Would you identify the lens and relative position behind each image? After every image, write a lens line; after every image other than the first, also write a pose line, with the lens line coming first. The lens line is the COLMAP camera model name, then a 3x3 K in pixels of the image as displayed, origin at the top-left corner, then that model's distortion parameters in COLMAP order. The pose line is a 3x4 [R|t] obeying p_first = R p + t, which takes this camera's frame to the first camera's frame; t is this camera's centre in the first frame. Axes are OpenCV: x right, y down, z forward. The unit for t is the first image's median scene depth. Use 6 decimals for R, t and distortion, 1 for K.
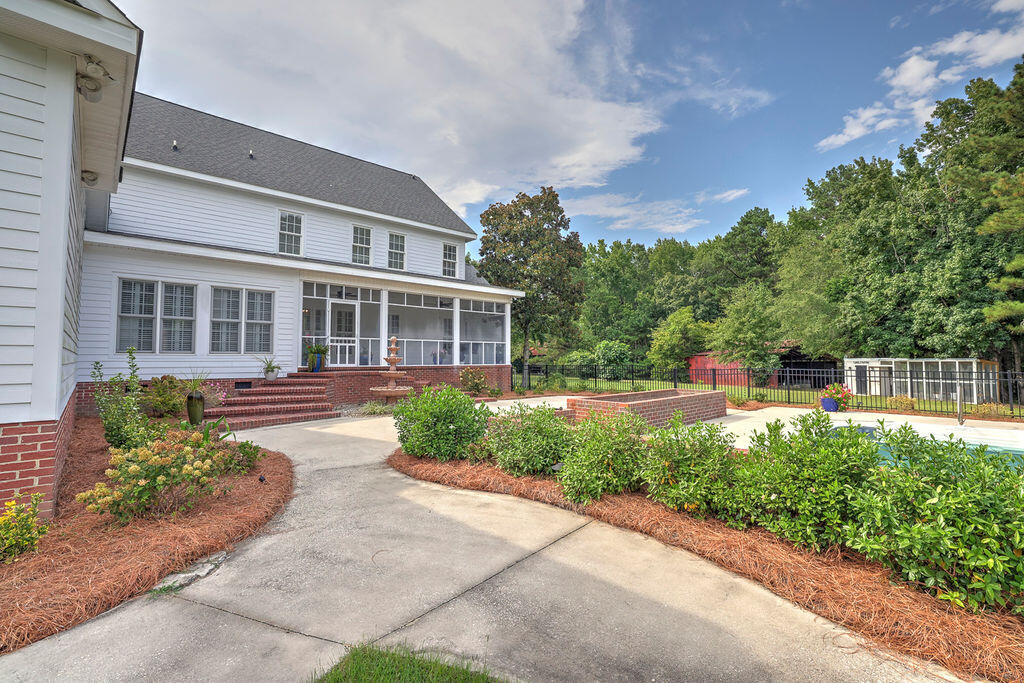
lens RADIAL K [[467.3, 0, 505.0], [0, 467.3, 328.1], [0, 0, 1]] dist [-0.002780, 0.002689]
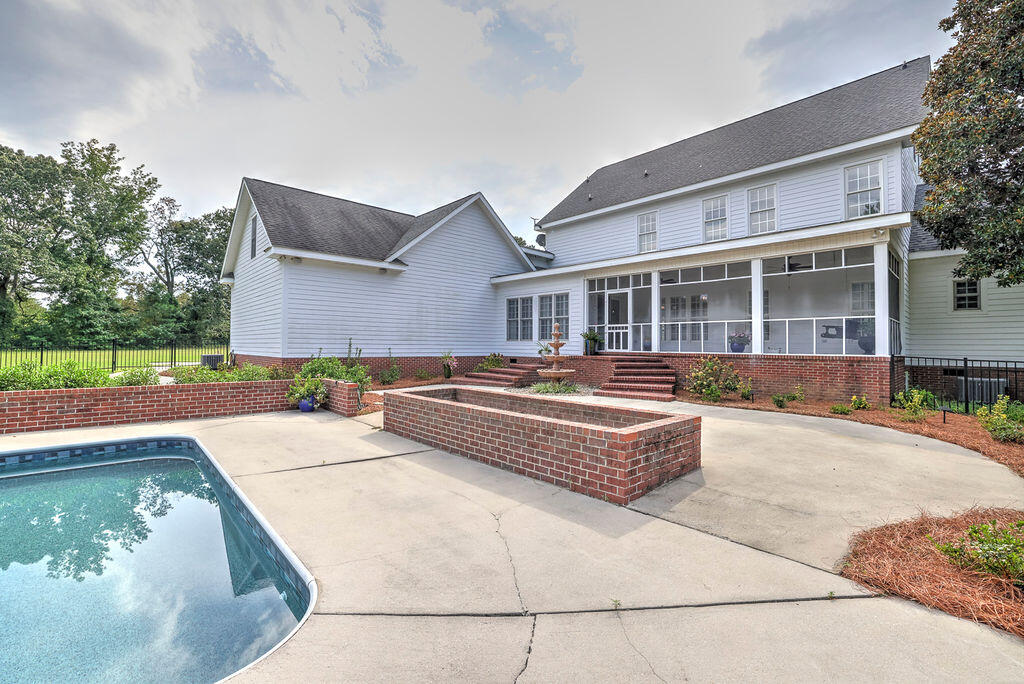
lens RADIAL K [[451.8, 0, 505.1], [0, 451.8, 339.3], [0, 0, 1]] dist [-0.023914, 0.004750]
pose [[-0.006499, -0.006123, -0.999960, 0.697942], [0.067060, 0.997728, -0.006545, 0.043446], [0.997728, -0.067099, -0.006074, 0.751284]]
